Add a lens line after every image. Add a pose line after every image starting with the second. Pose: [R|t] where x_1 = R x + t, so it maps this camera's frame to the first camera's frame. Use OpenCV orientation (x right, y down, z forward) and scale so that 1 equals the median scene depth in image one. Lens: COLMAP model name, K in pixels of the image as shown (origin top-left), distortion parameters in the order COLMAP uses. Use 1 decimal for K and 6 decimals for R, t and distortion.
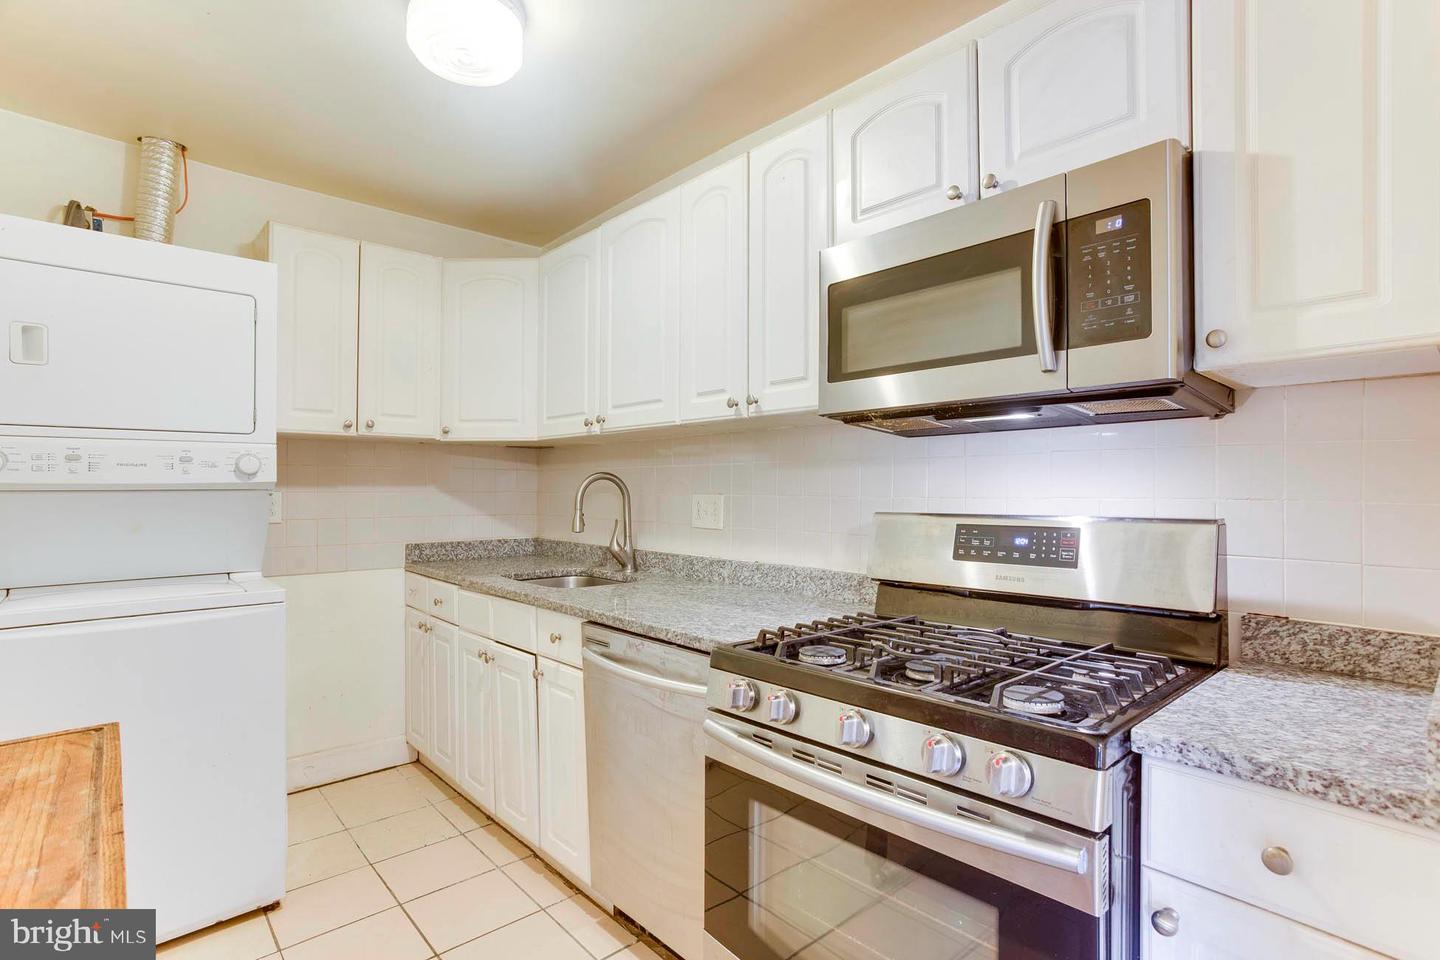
lens RADIAL K [[710.6, 0, 722.5], [0, 710.6, 474.0], [0, 0, 1]] dist [-0.053828, 0.038538]
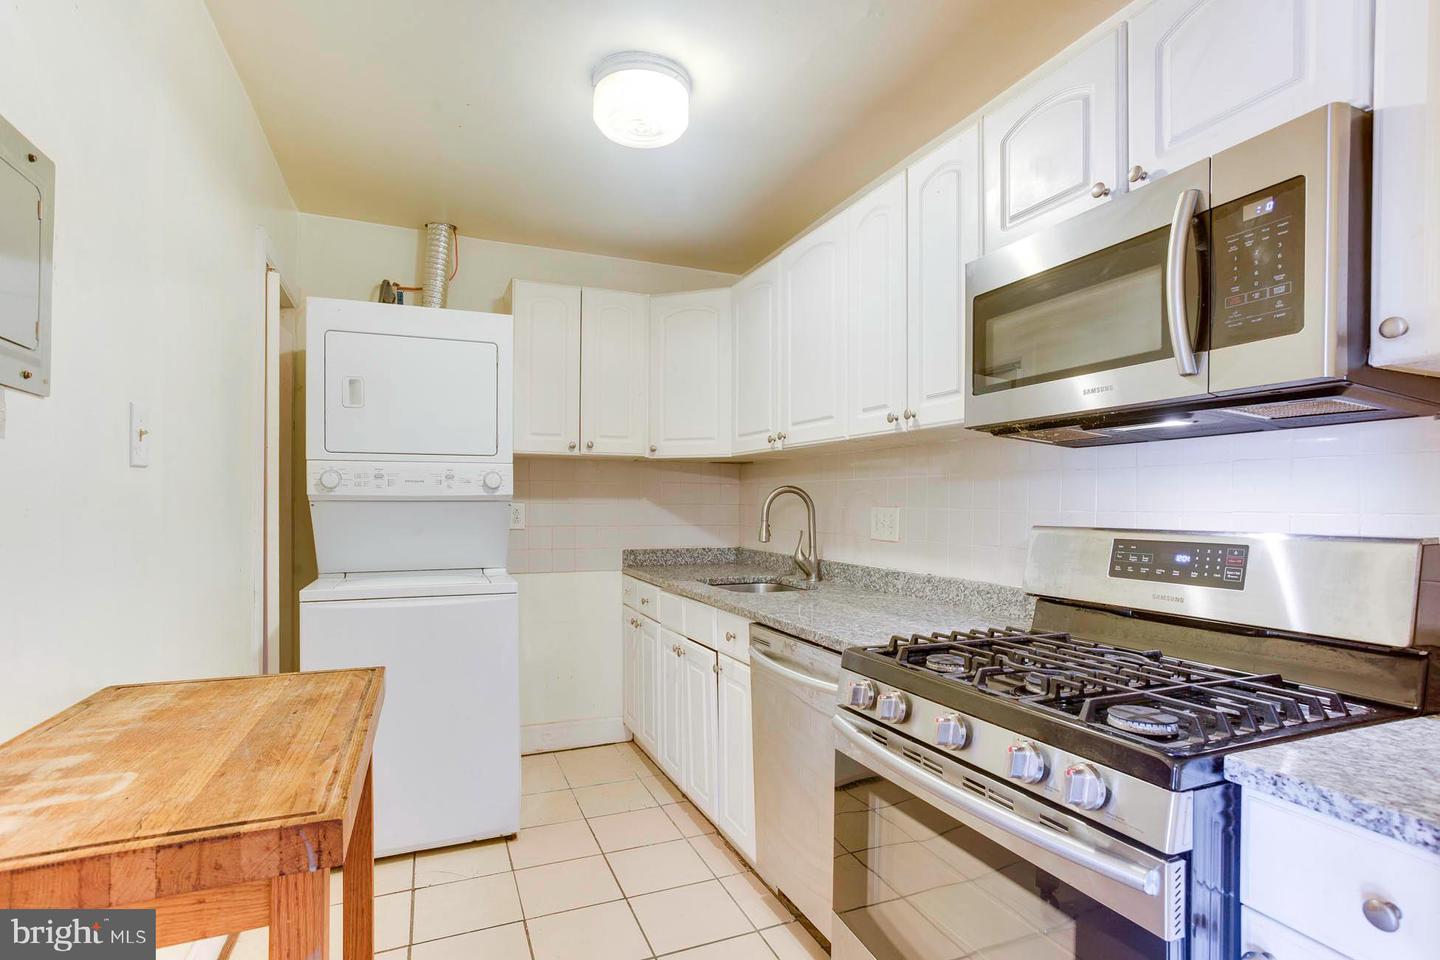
lens RADIAL K [[714.9, 0, 720.0], [0, 714.9, 496.0], [0, 0, 1]] dist [-0.050741, 0.034425]
pose [[0.943970, 0.000993, -0.330029, 0.130526], [0.002756, 0.999937, 0.010892, 0.001370], [0.330019, -0.011192, 0.943908, -0.058880]]
